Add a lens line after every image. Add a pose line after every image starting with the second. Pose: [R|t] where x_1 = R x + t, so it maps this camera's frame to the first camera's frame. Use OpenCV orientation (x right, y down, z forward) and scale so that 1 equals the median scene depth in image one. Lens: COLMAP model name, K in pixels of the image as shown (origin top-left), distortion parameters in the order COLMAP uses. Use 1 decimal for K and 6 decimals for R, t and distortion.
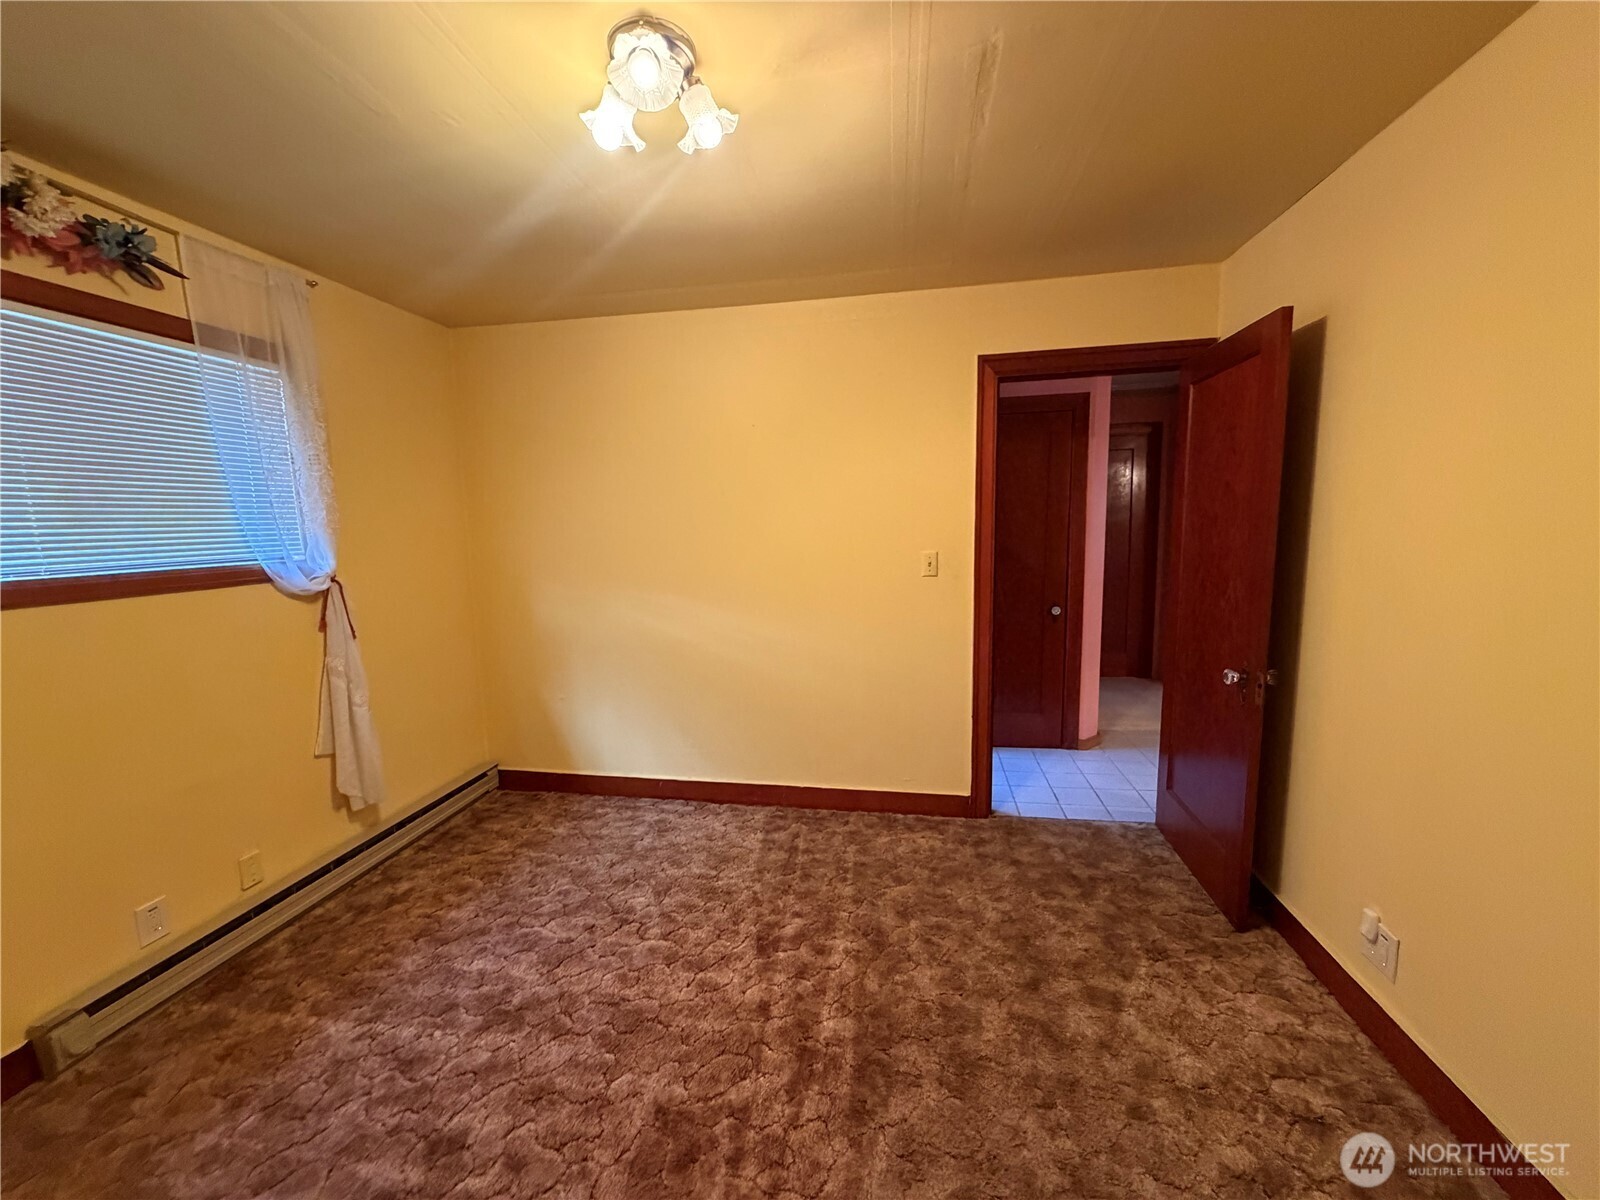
lens RADIAL K [[639.9, 0, 797.0], [0, 639.9, 596.8], [0, 0, 1]] dist [0.001566, -0.000657]
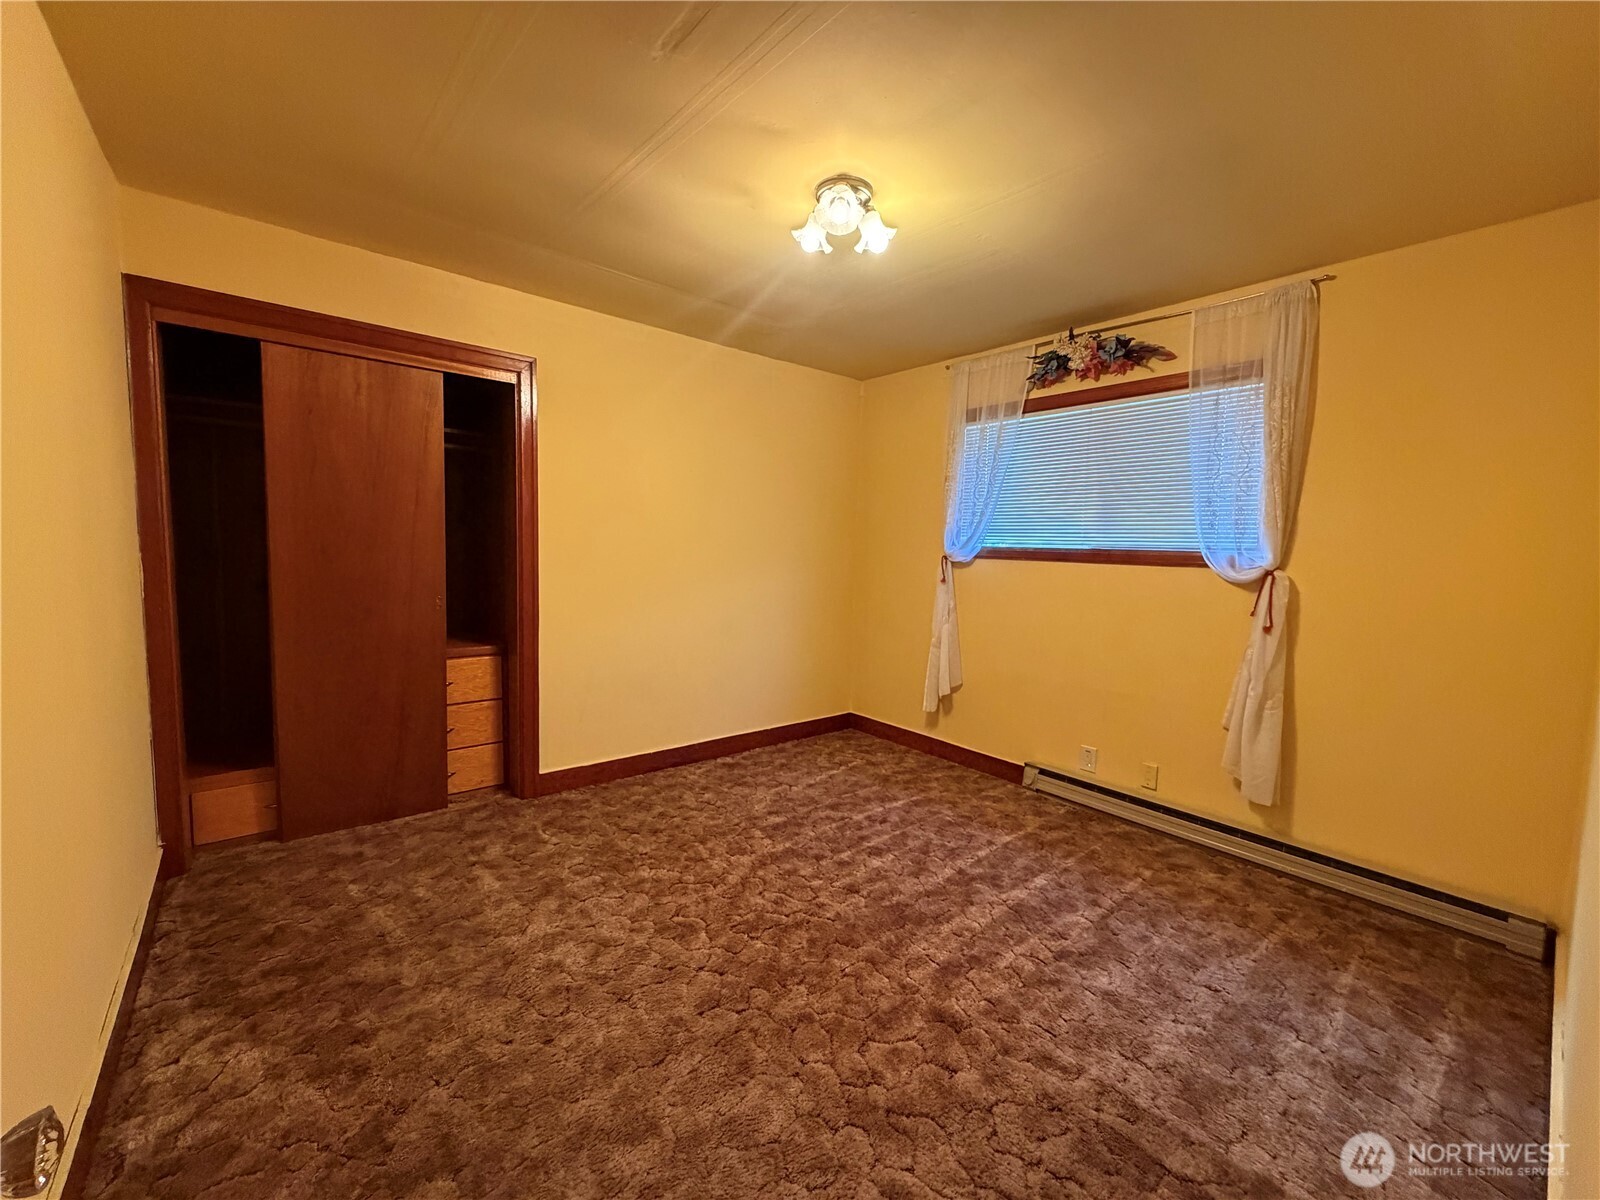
lens RADIAL K [[639.9, 0, 797.1], [0, 639.9, 600.2], [0, 0, 1]] dist [0.001566, -0.000657]
pose [[-0.639359, 0.079610, -0.764776, 0.593907], [-0.102304, 0.976975, 0.187226, -0.107162], [0.762072, 0.197945, -0.616494, 1.133494]]
